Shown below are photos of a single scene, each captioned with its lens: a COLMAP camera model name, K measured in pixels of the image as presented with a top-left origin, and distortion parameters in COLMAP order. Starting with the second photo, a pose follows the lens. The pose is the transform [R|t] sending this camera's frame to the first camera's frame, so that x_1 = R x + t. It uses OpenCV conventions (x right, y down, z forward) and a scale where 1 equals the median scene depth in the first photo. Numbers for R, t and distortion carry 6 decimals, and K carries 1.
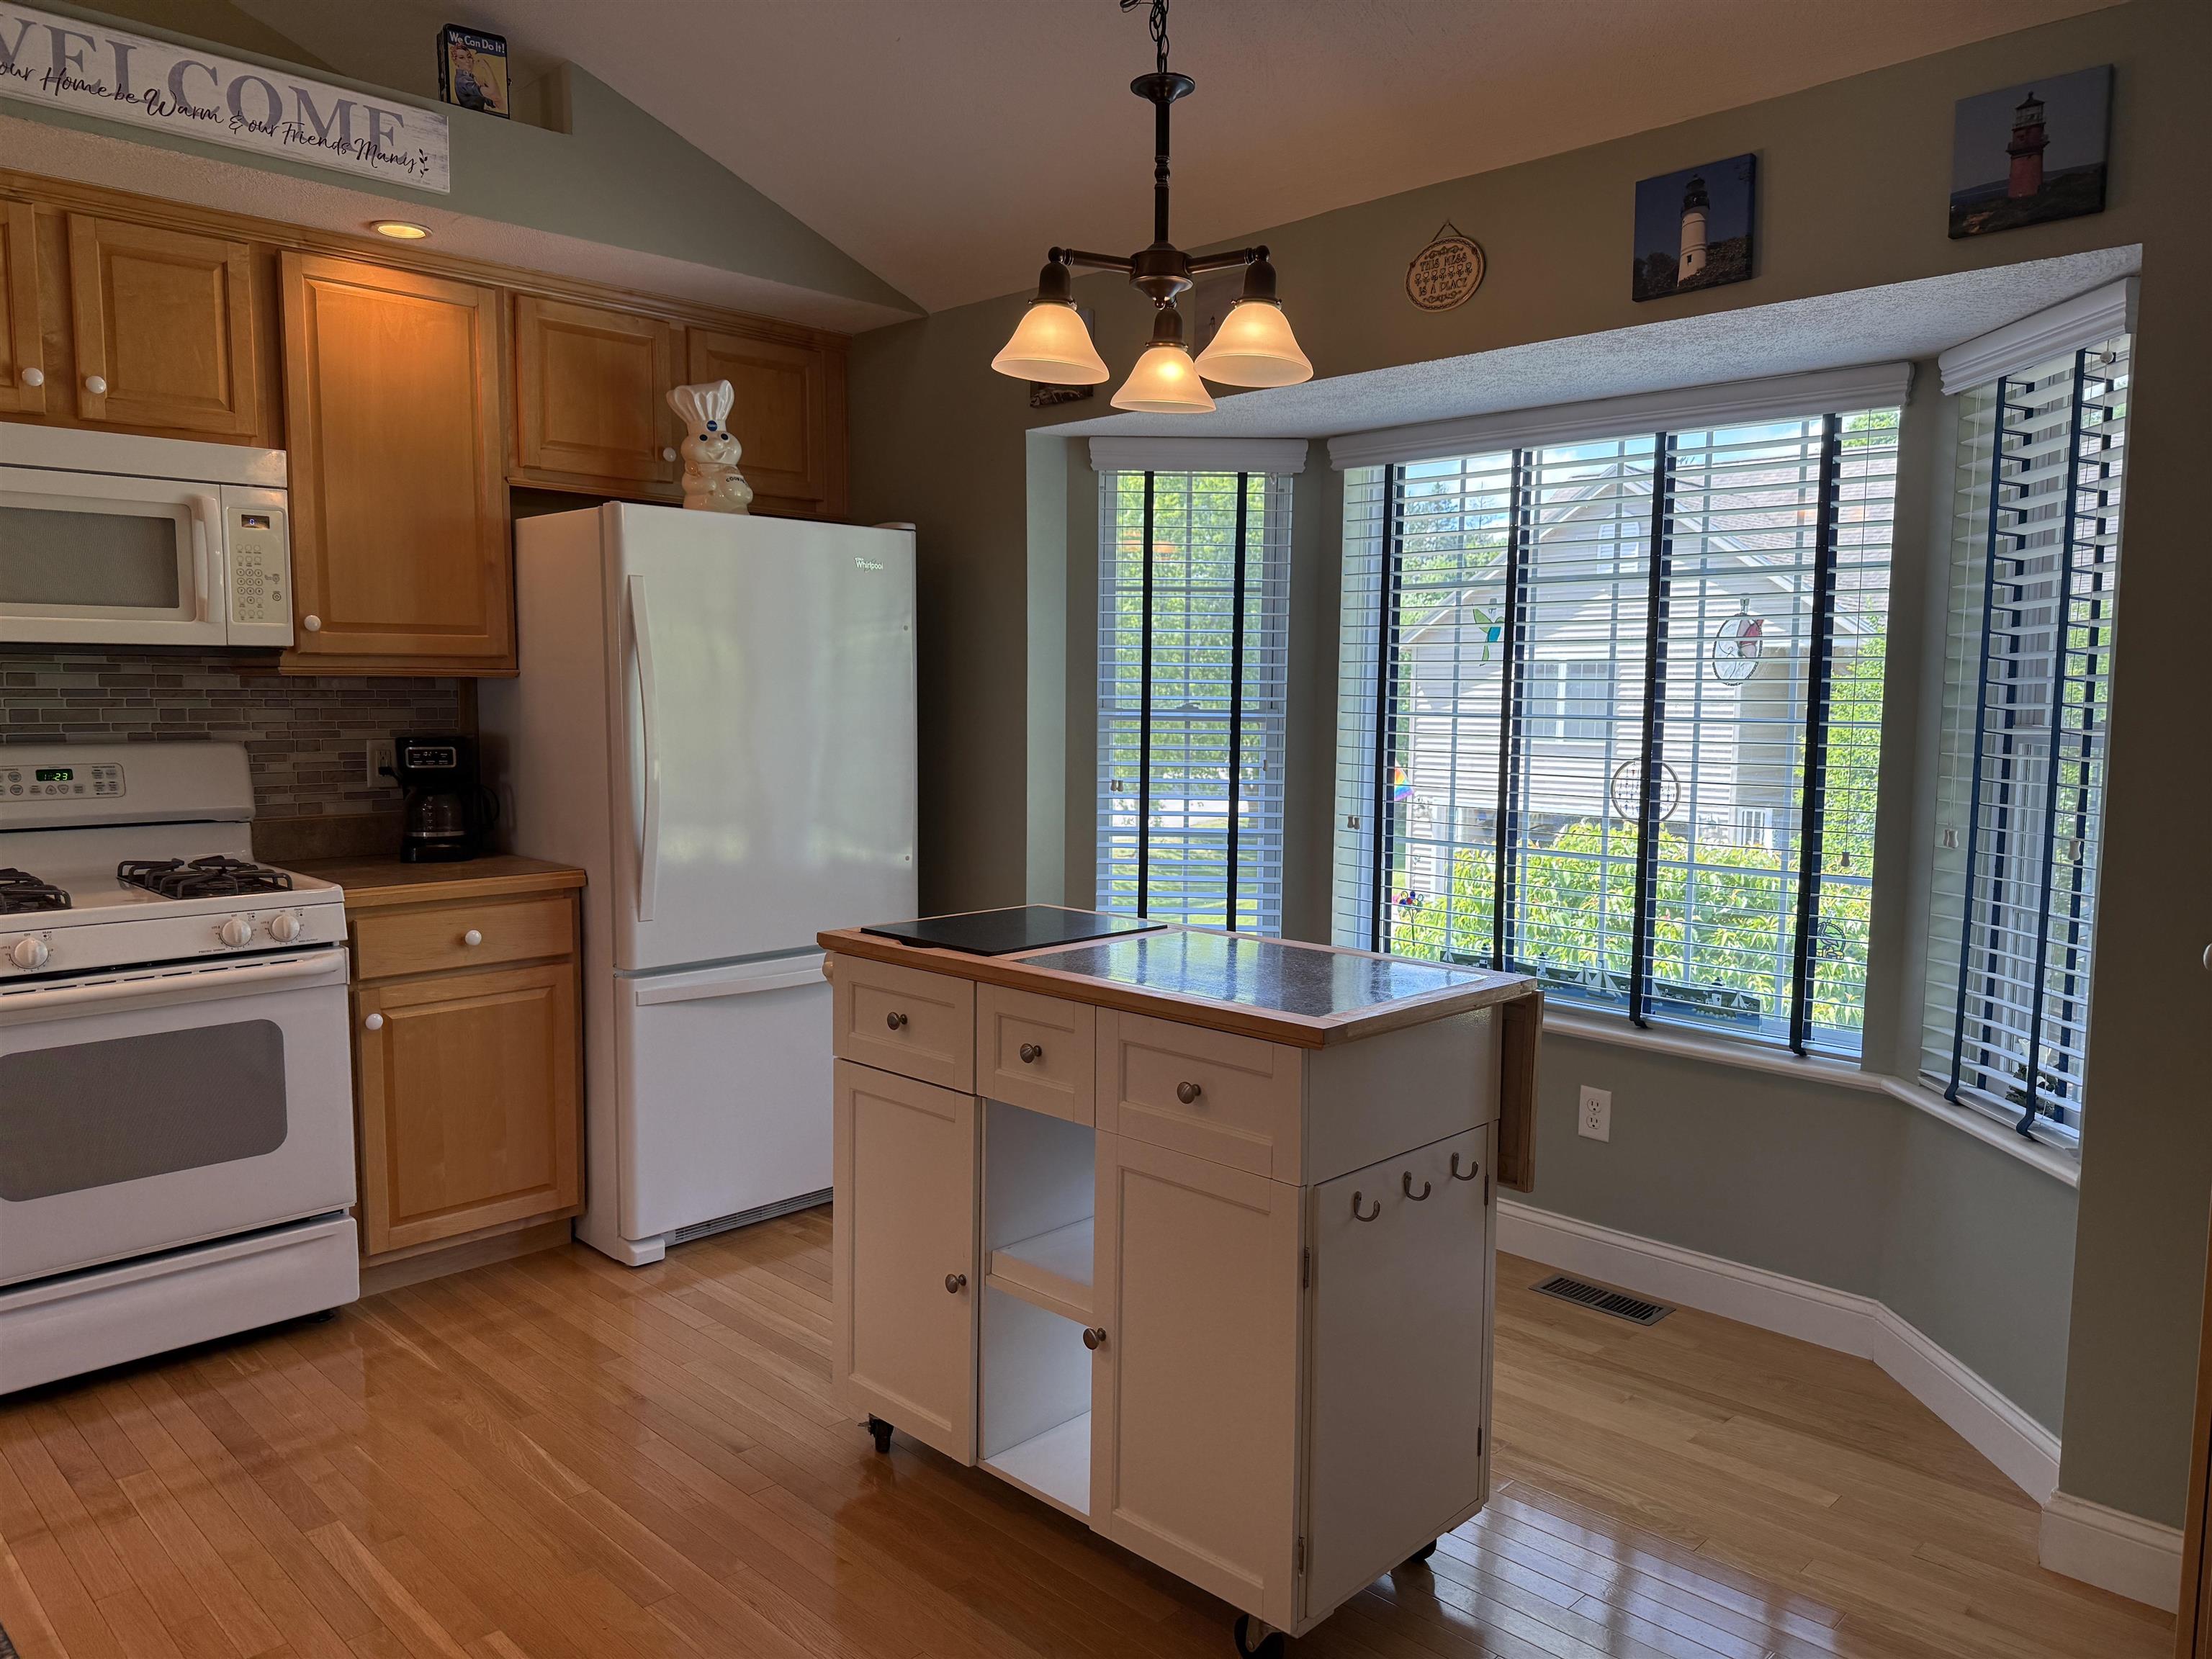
lens RADIAL K [[1539.6, 0, 1124.9], [0, 1539.6, 829.7], [0, 0, 1]] dist [0.047165, -0.066608]
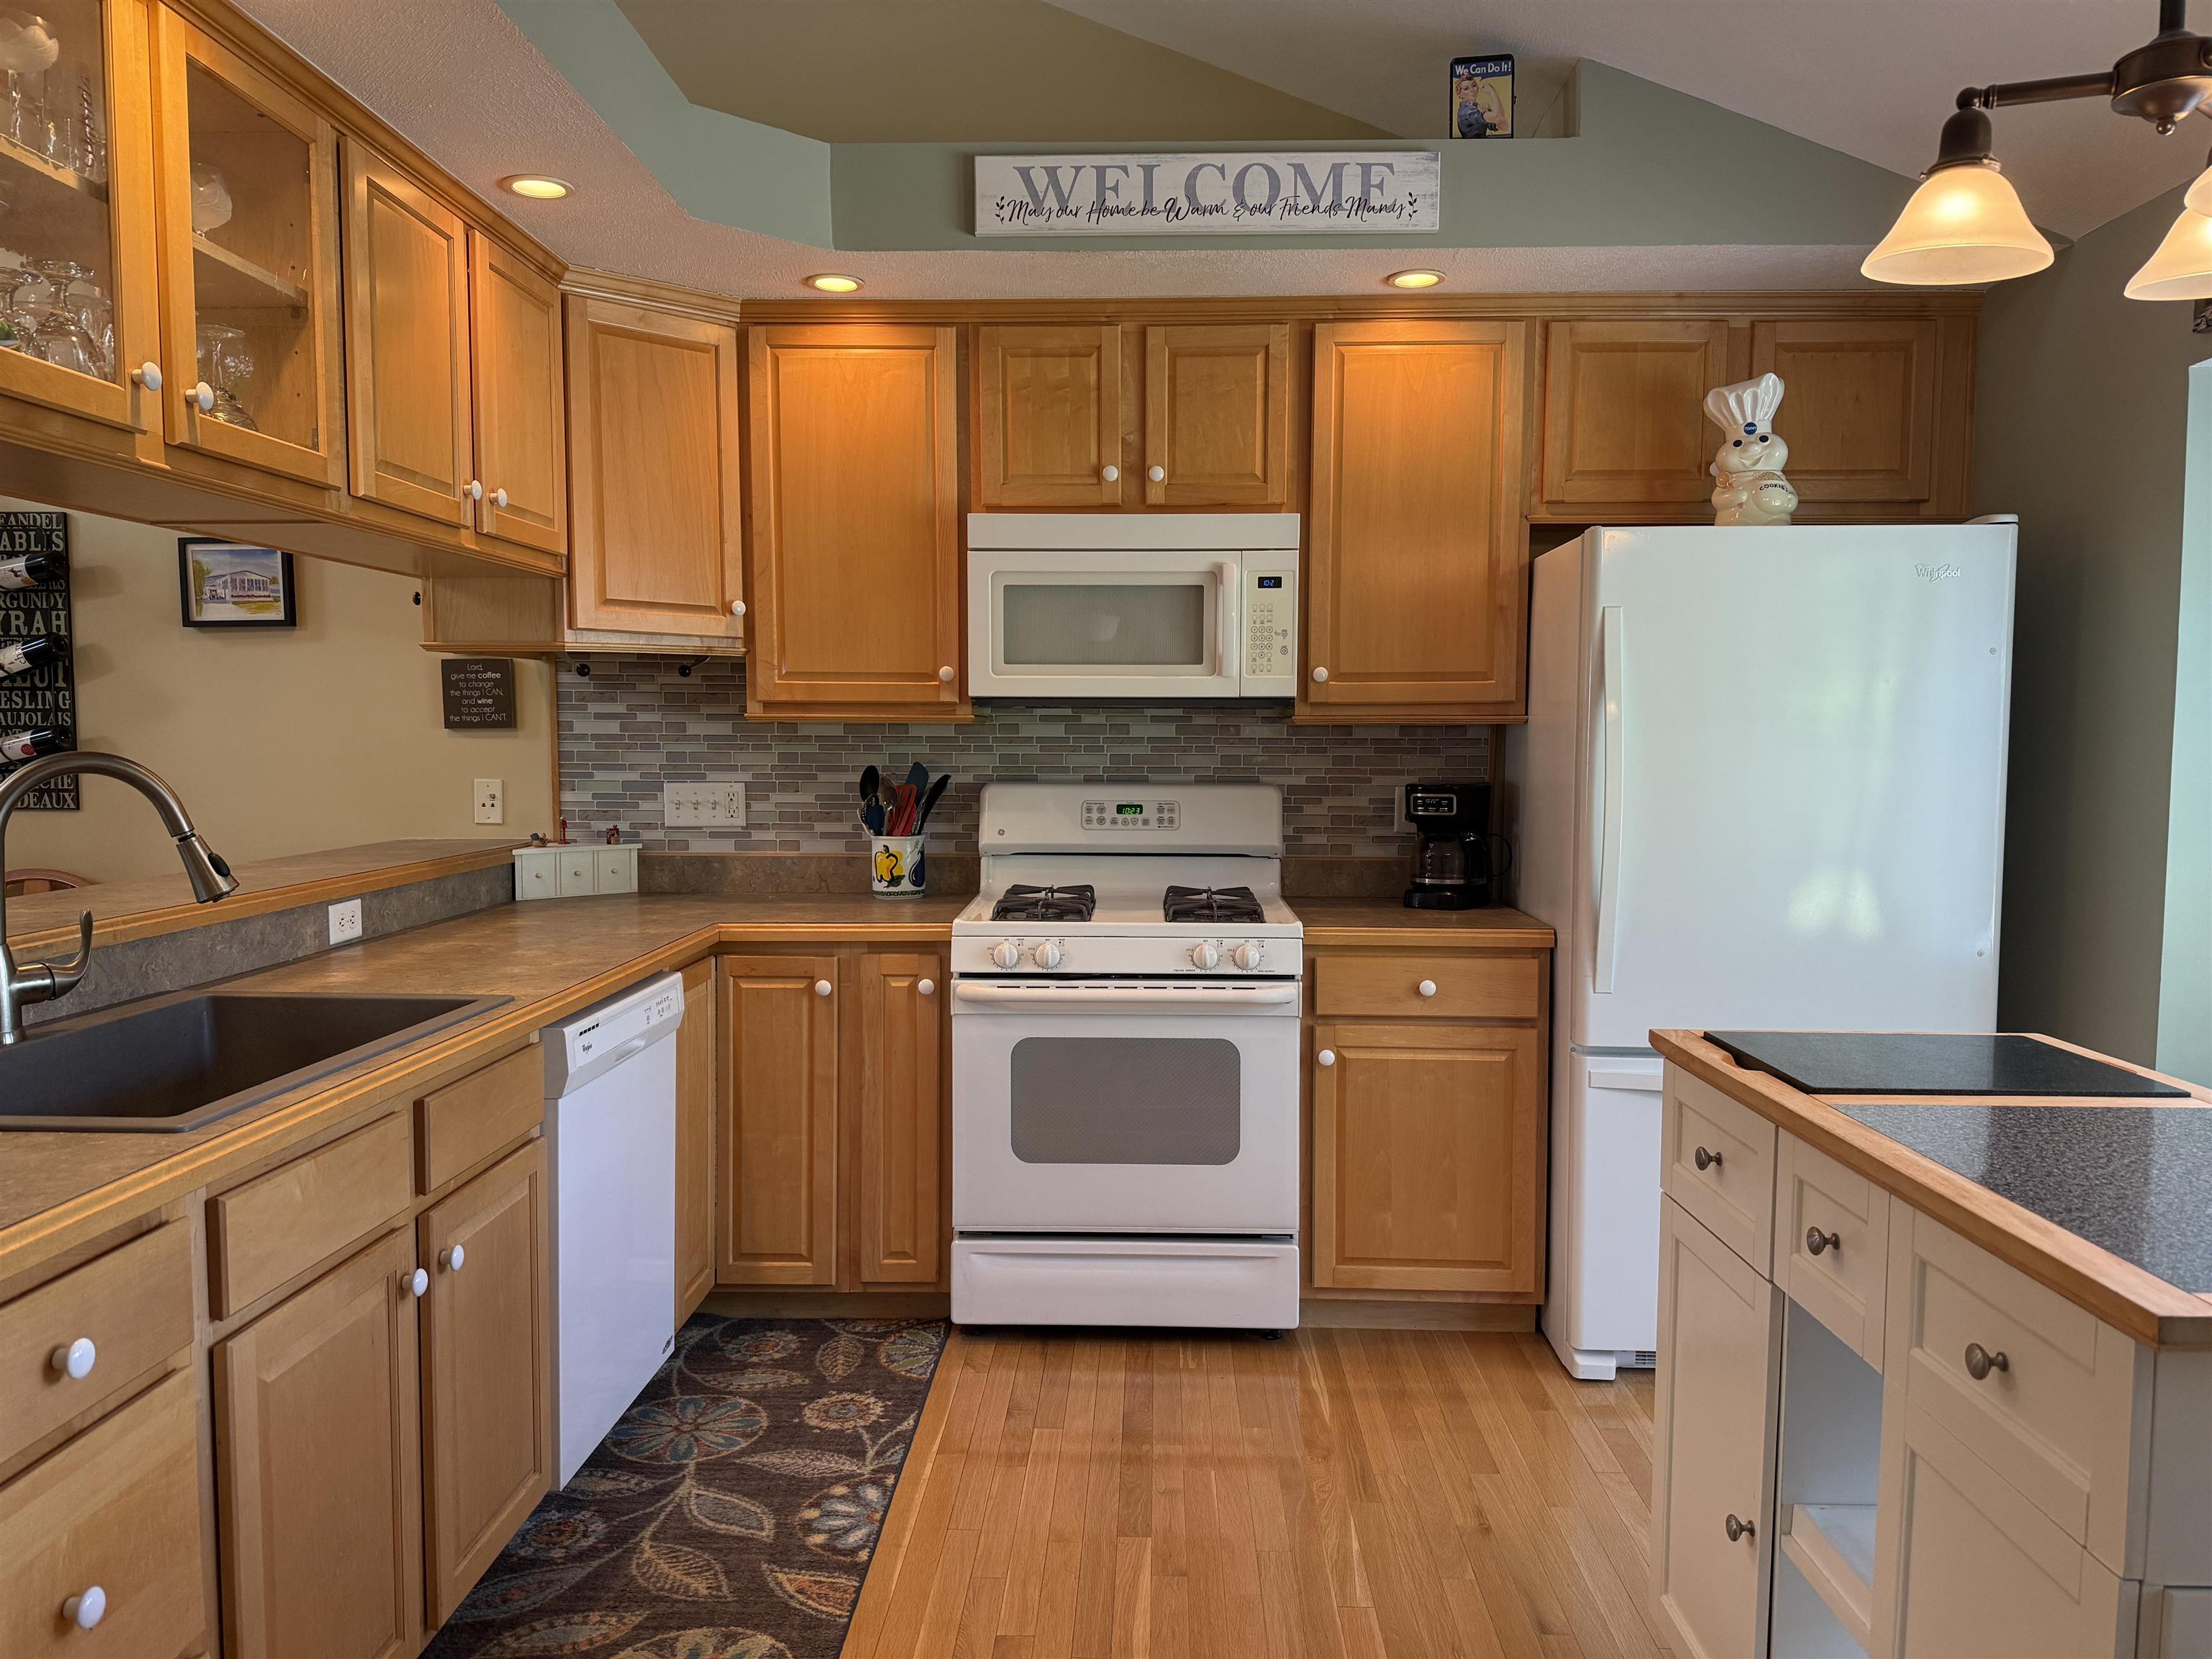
lens RADIAL K [[1547.5, 0, 1102.1], [0, 1547.5, 830.0], [0, 0, 1]] dist [0.141866, -0.230446]
pose [[0.680168, 0.041238, -0.731895, 0.161781], [-0.067053, 0.997731, -0.006097, -0.010639], [0.729983, 0.053223, 0.681390, 0.177759]]
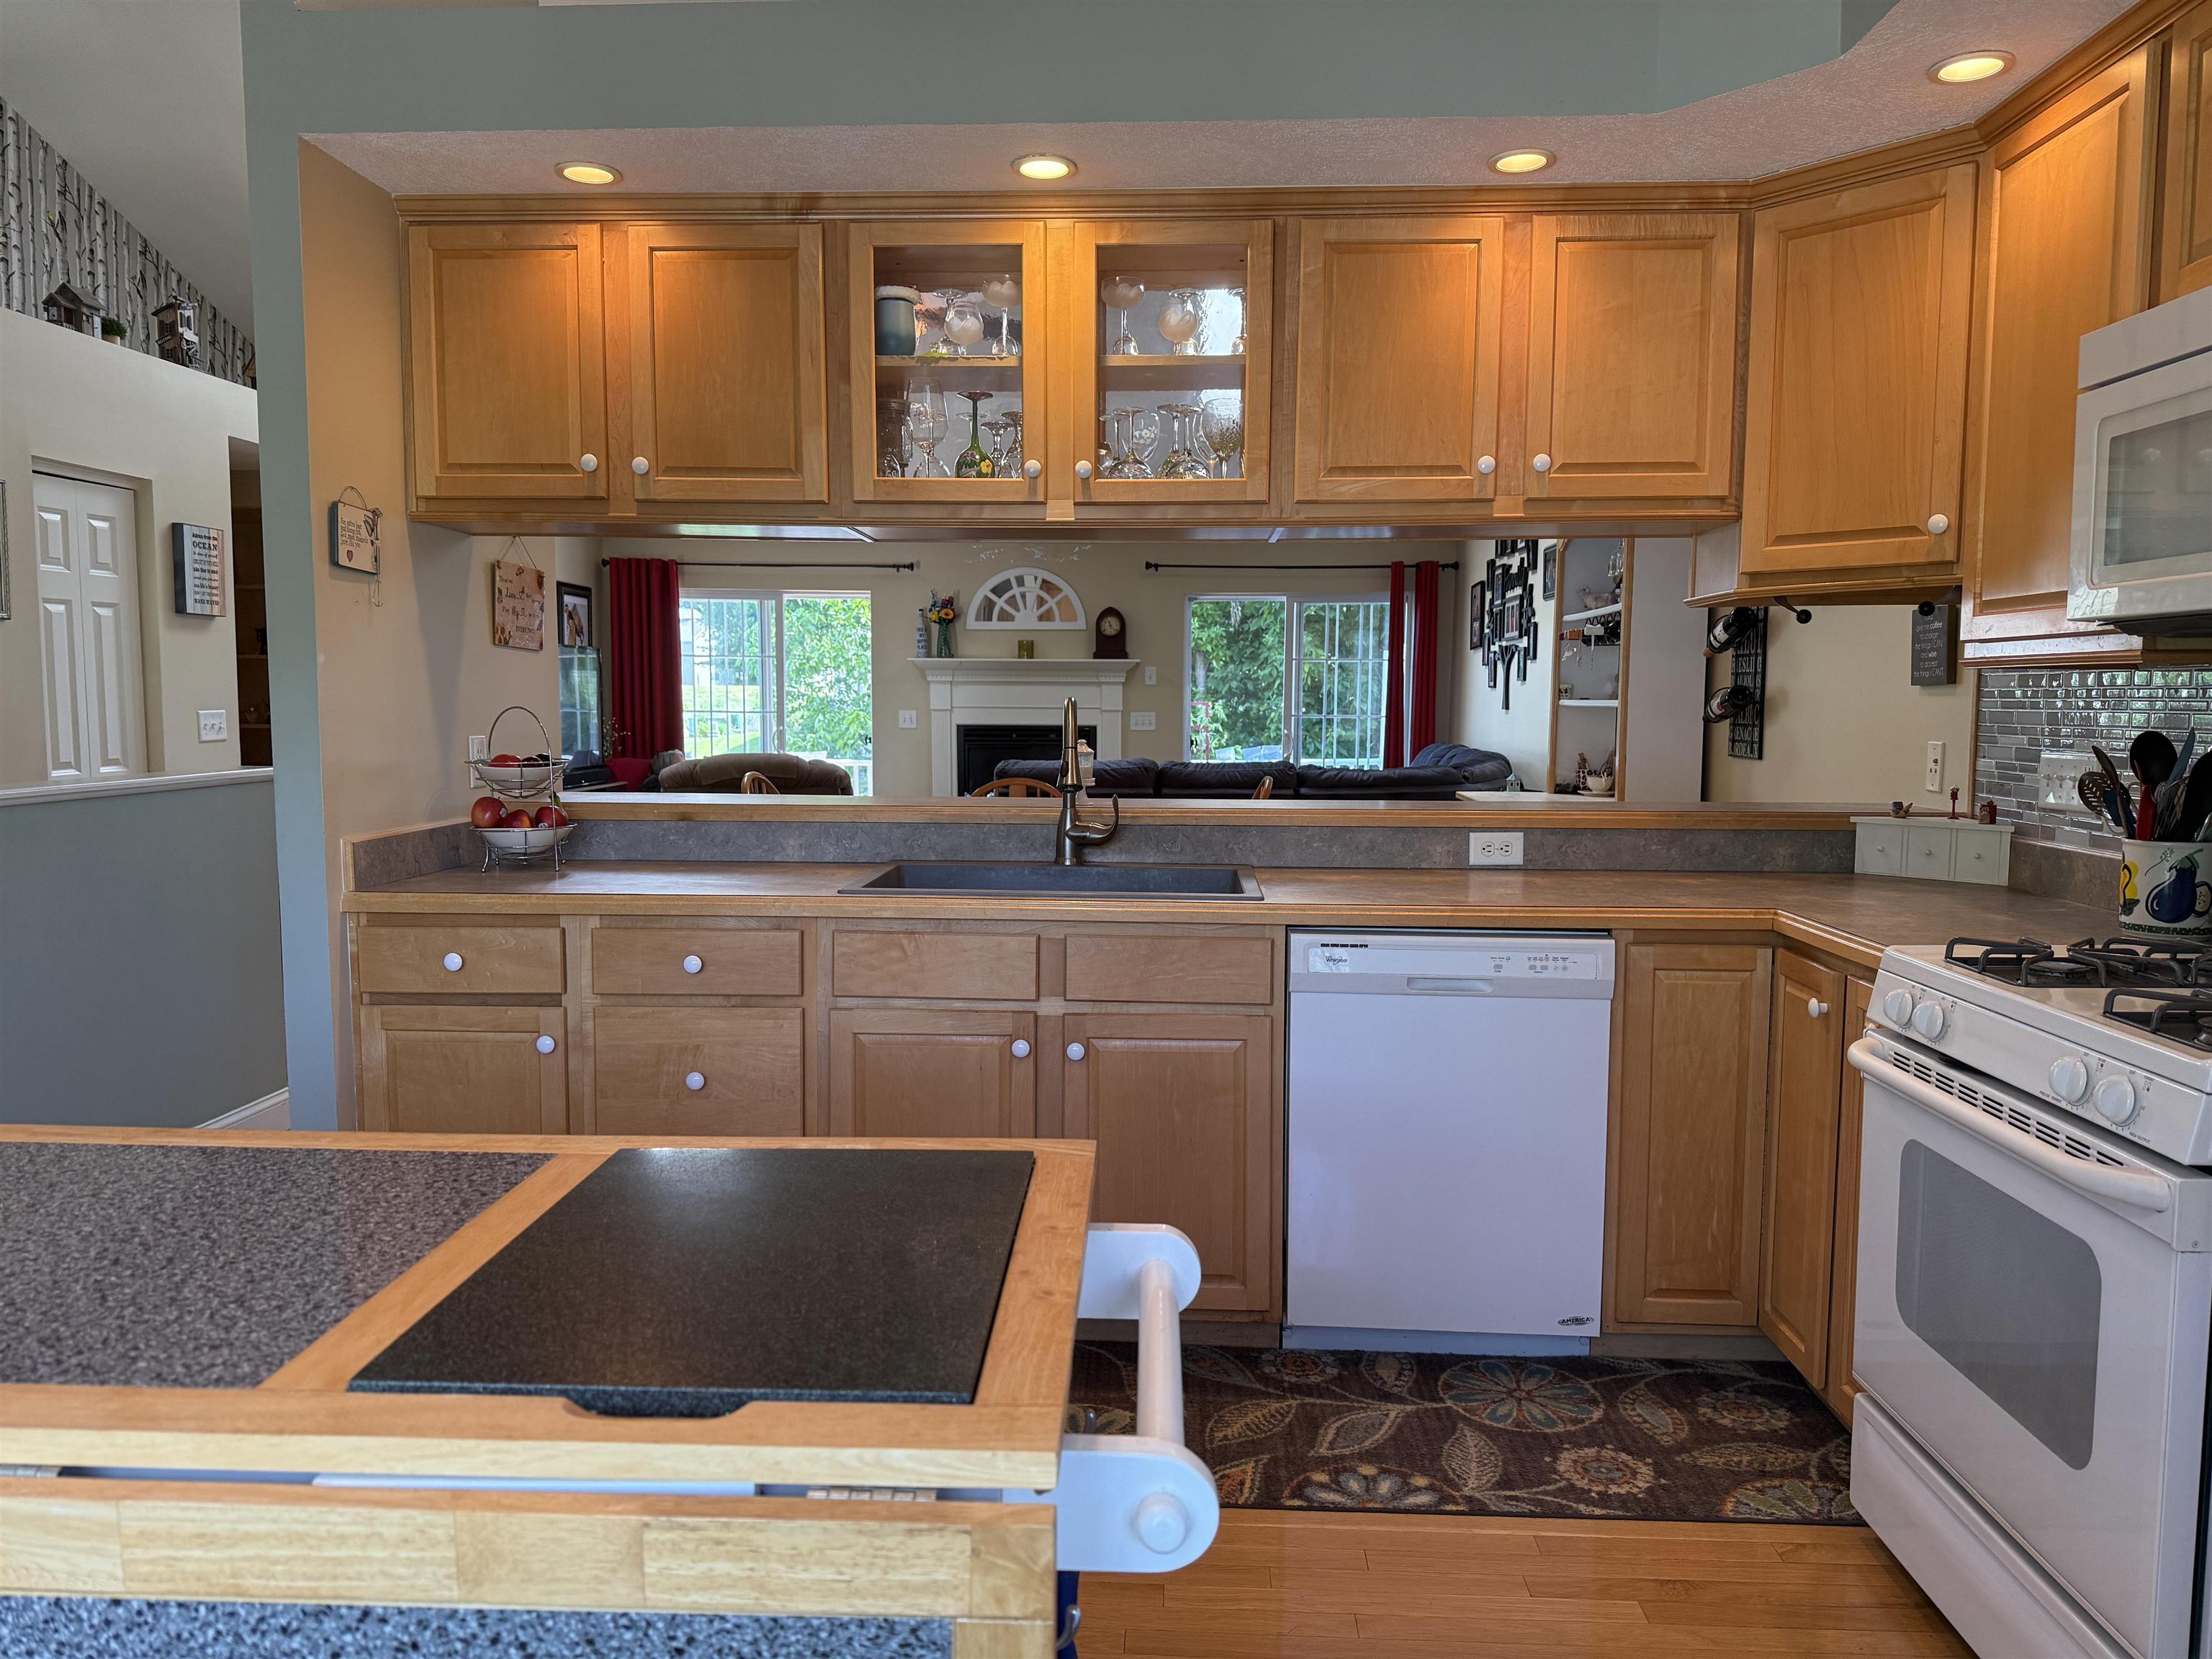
lens RADIAL K [[1570.1, 0, 1107.6], [0, 1570.1, 853.0], [0, 0, 1]] dist [0.009853, -0.007422]
pose [[-0.740895, 0.054866, -0.669376, 0.094280], [-0.075483, 0.983541, 0.164164, -0.085225], [0.667365, 0.172155, -0.724559, 1.091375]]
